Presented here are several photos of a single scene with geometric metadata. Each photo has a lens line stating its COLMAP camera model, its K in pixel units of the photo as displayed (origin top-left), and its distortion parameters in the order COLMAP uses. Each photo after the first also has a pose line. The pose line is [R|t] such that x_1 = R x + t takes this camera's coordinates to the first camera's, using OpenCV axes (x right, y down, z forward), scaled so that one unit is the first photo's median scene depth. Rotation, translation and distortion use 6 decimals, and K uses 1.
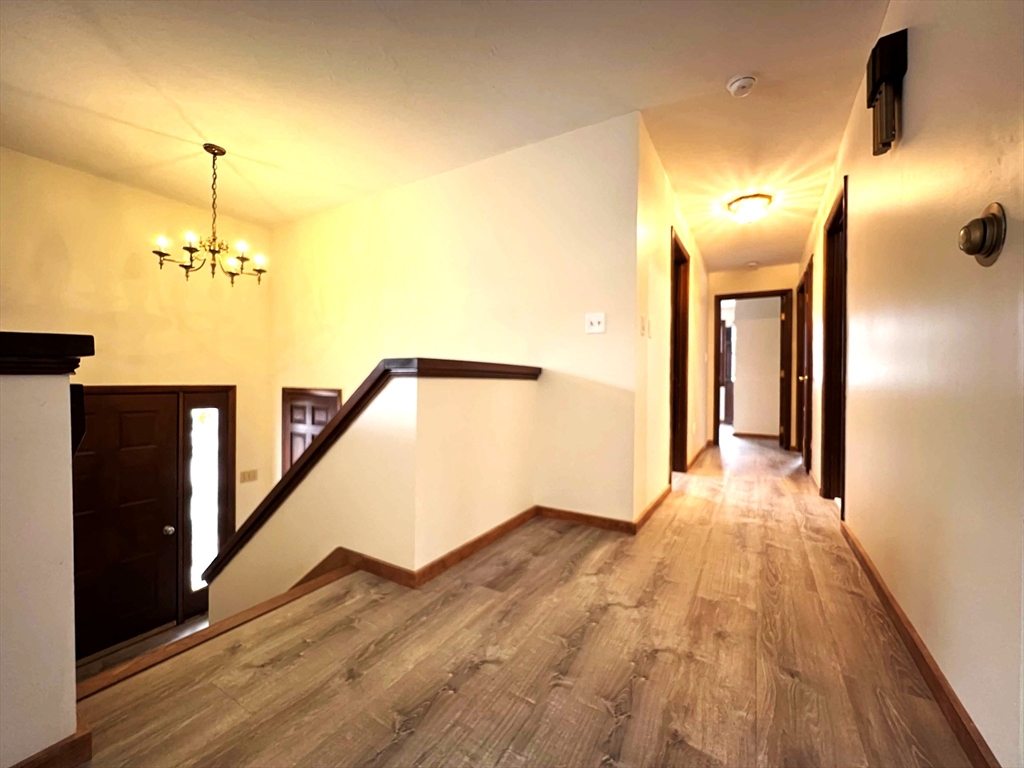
lens RADIAL K [[414.3, 0, 509.8], [0, 414.3, 383.3], [0, 0, 1]] dist [-0.010410, 0.001681]
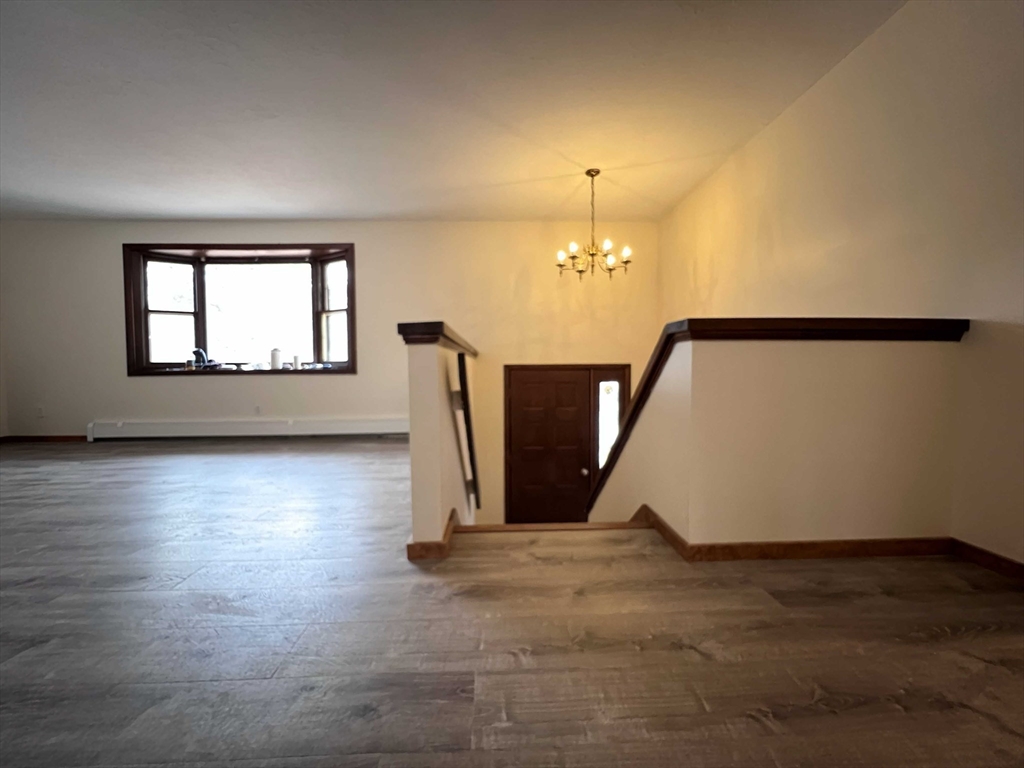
lens RADIAL K [[414.3, 0, 510.6], [0, 414.3, 384.4], [0, 0, 1]] dist [-0.010410, 0.001681]
pose [[0.546019, 0.024144, -0.837425, 0.342984], [0.007029, 0.999417, 0.033398, 0.052482], [0.837743, -0.024122, 0.545531, 0.144603]]
